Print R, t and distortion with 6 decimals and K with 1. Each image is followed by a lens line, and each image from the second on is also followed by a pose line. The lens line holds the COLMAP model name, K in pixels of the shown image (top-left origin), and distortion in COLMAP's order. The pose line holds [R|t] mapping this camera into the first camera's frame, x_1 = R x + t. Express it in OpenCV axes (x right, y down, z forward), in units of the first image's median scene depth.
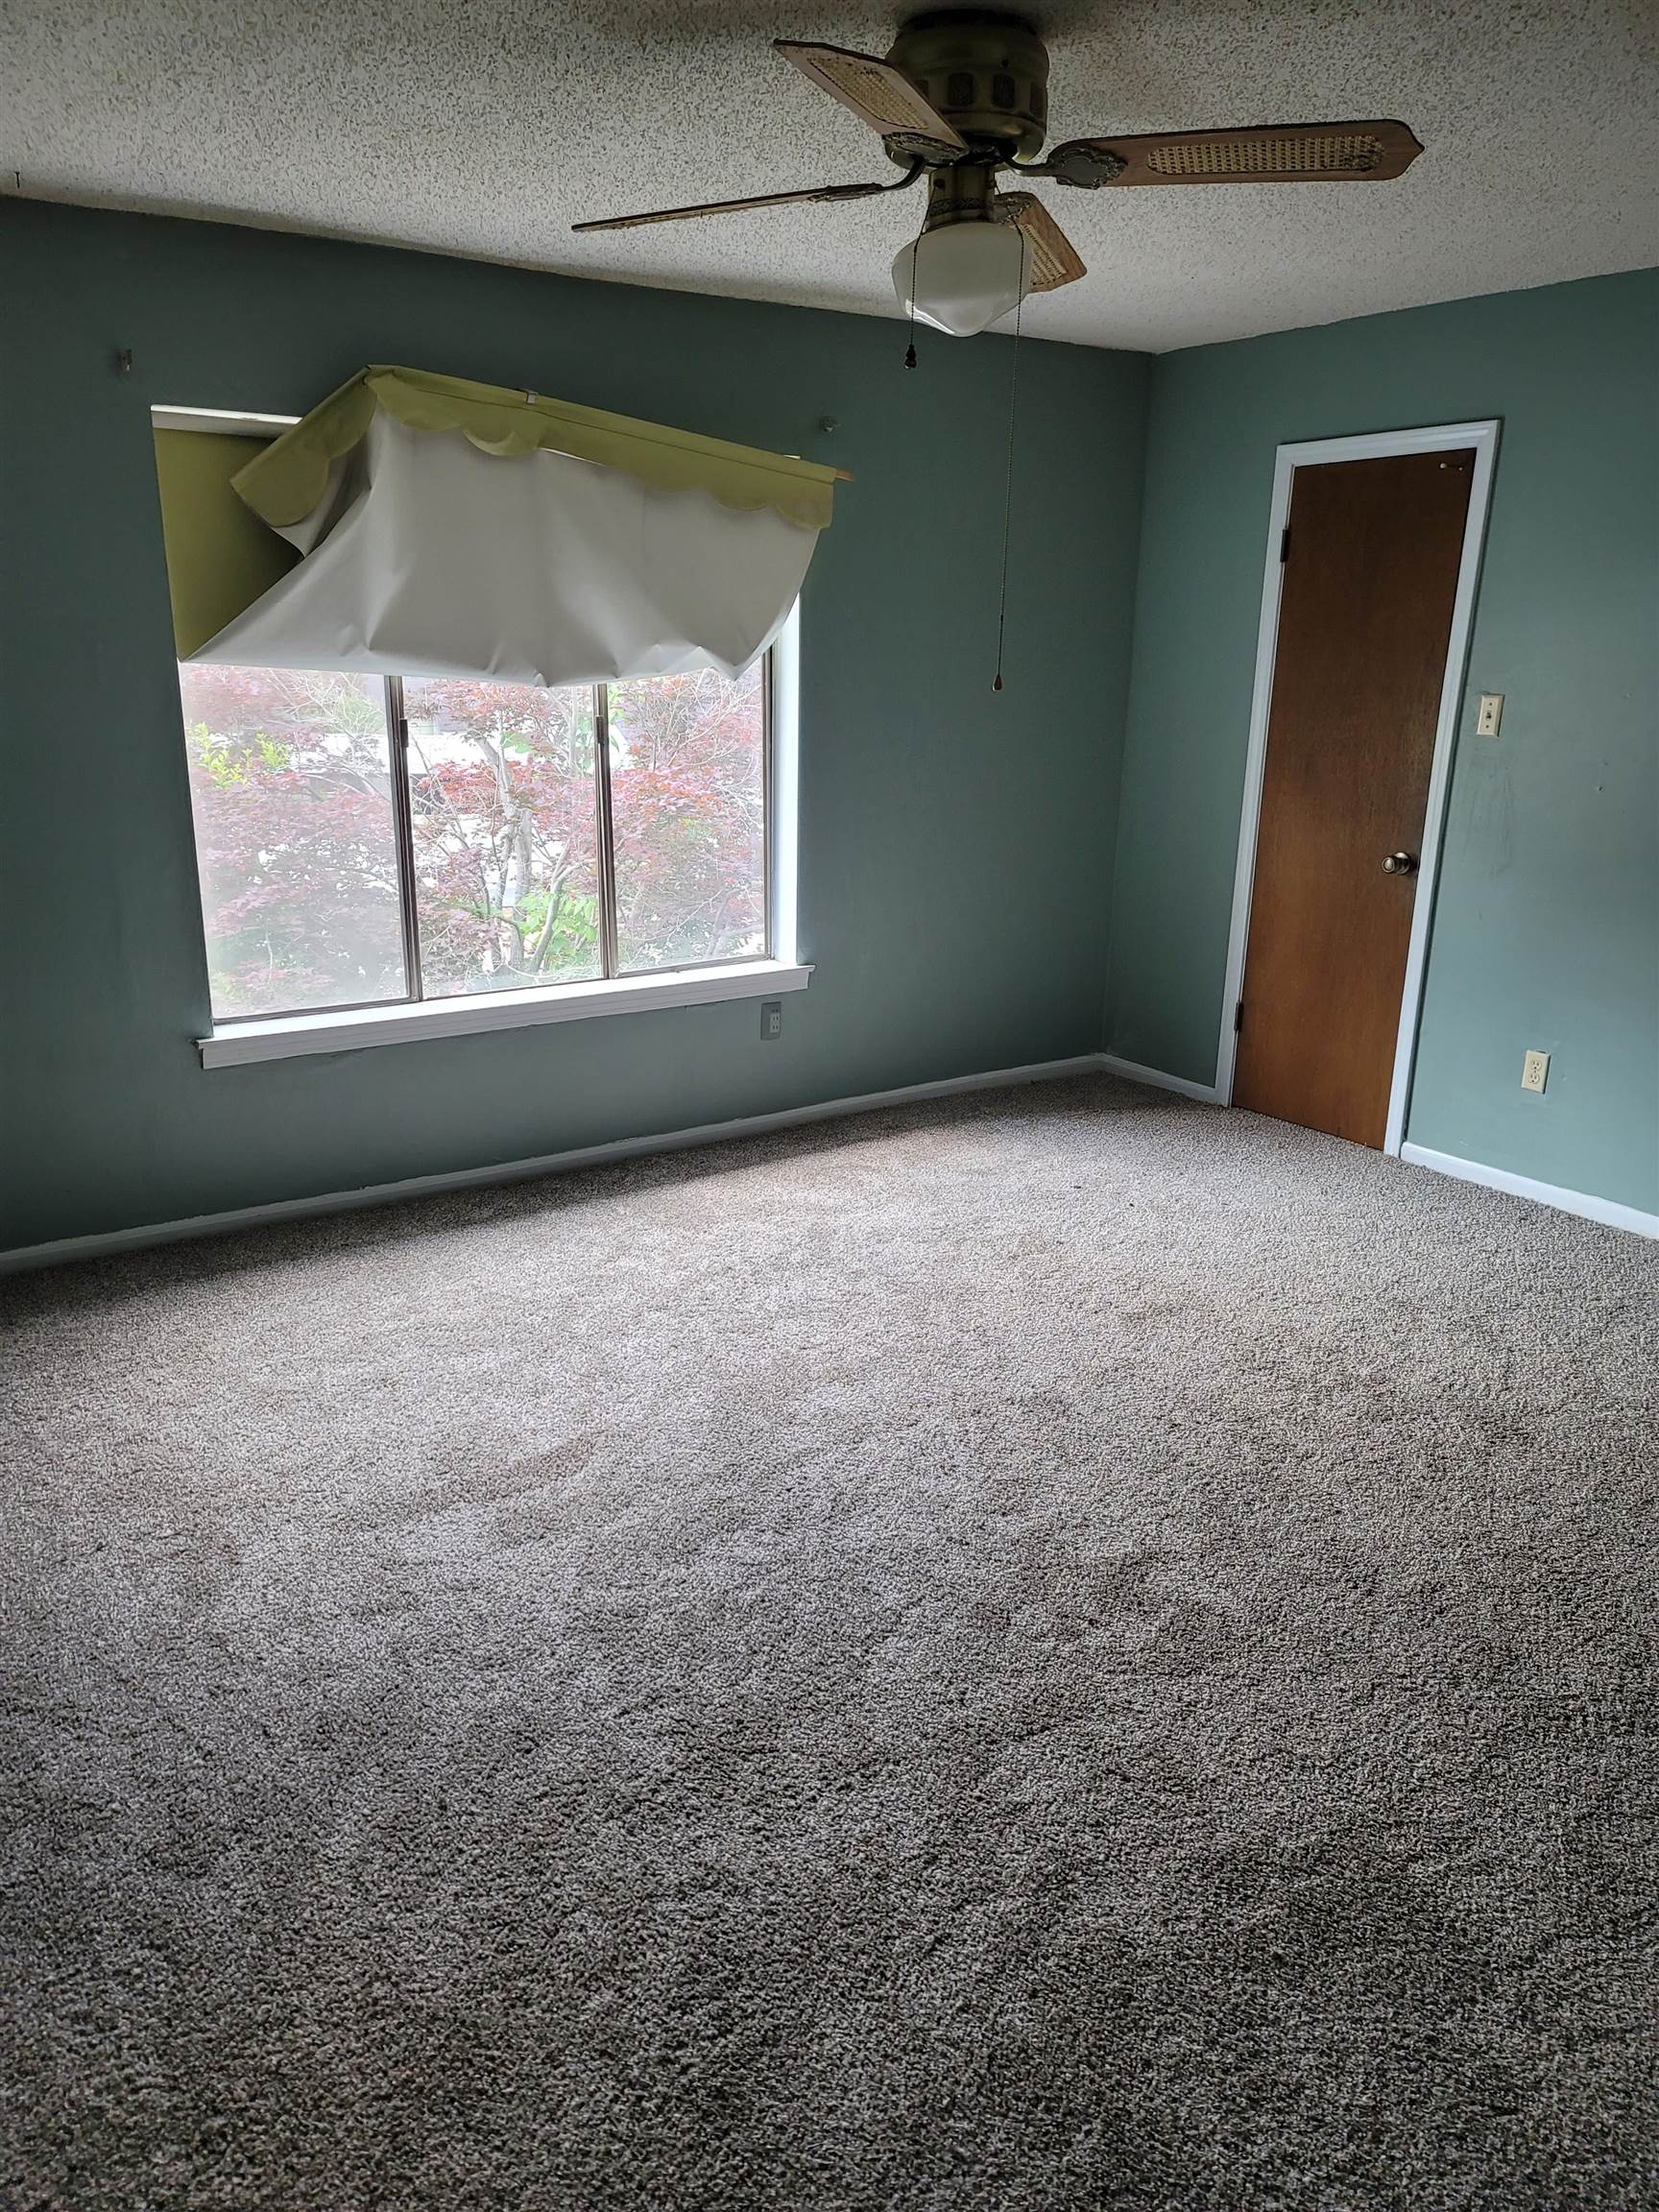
lens RADIAL K [[1615.3, 0, 790.0], [0, 1615.3, 1143.2], [0, 0, 1]] dist [0.043485, -0.001839]
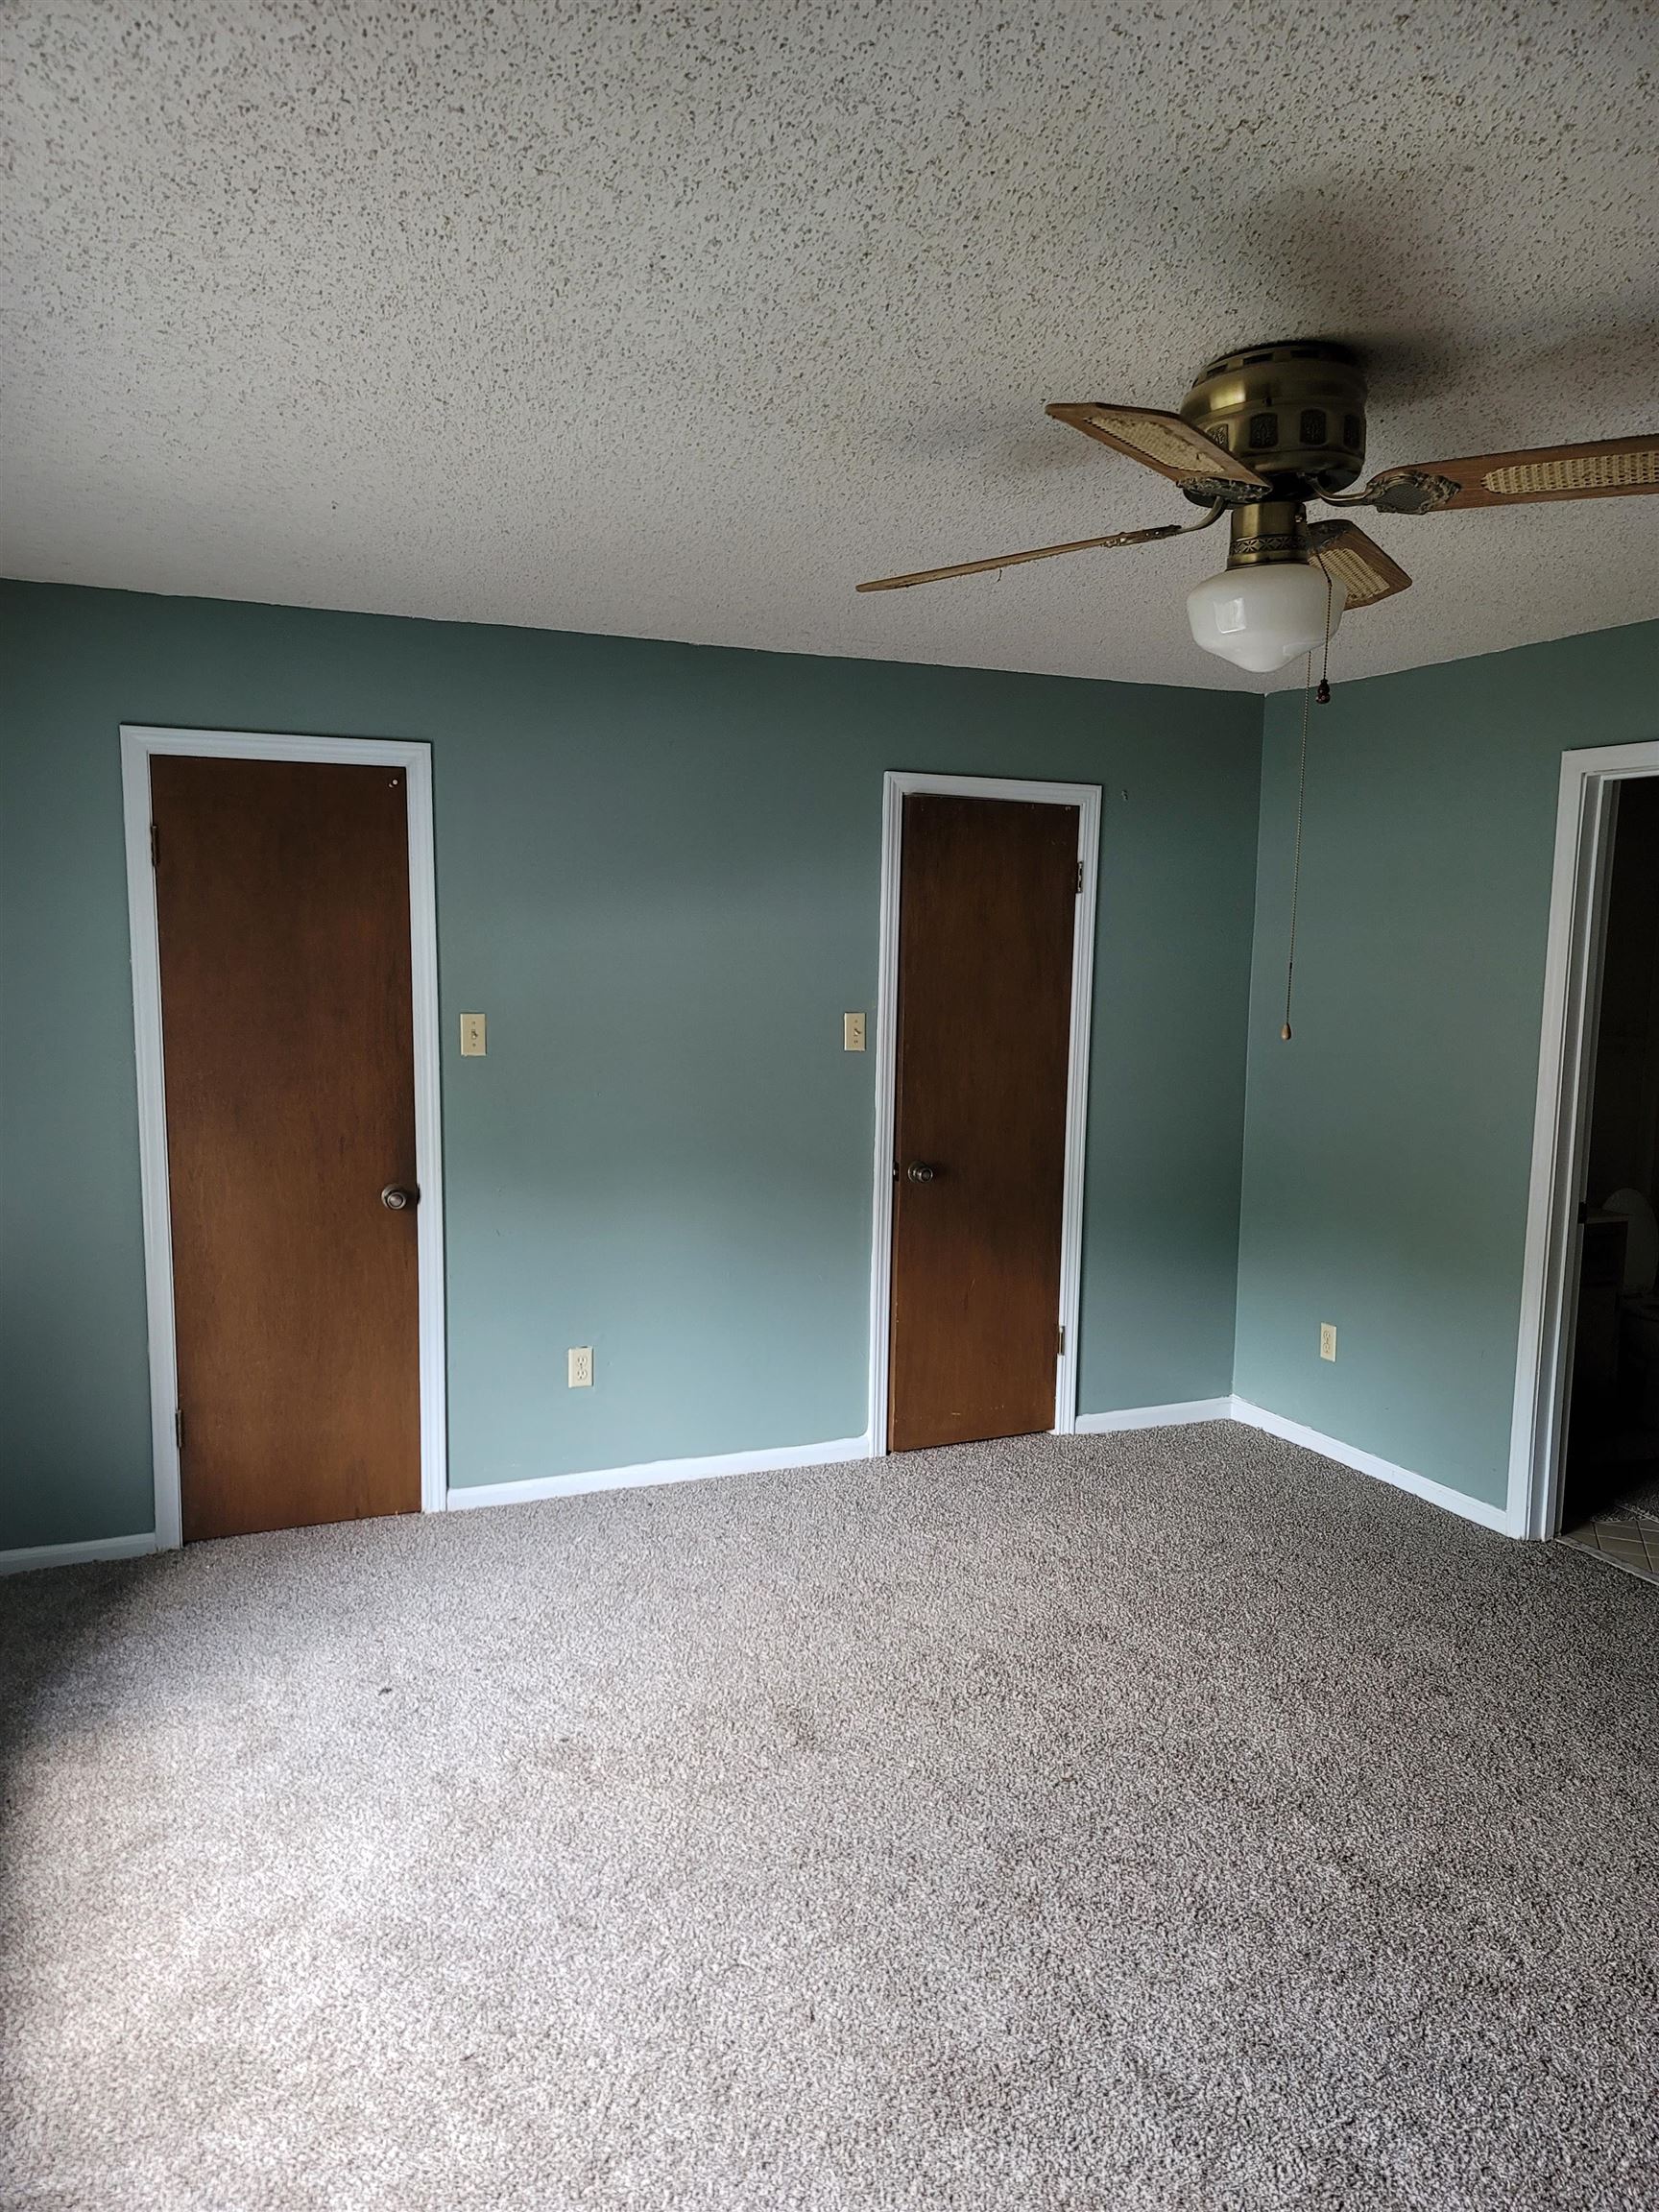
lens RADIAL K [[1576.6, 0, 833.8], [0, 1576.6, 1152.1], [0, 0, 1]] dist [0.016655, -0.004416]
pose [[0.191967, -0.136924, 0.971803, -0.443906], [0.299420, 0.951179, 0.074872, -0.197859], [-0.934610, 0.276604, 0.223592, 0.599738]]
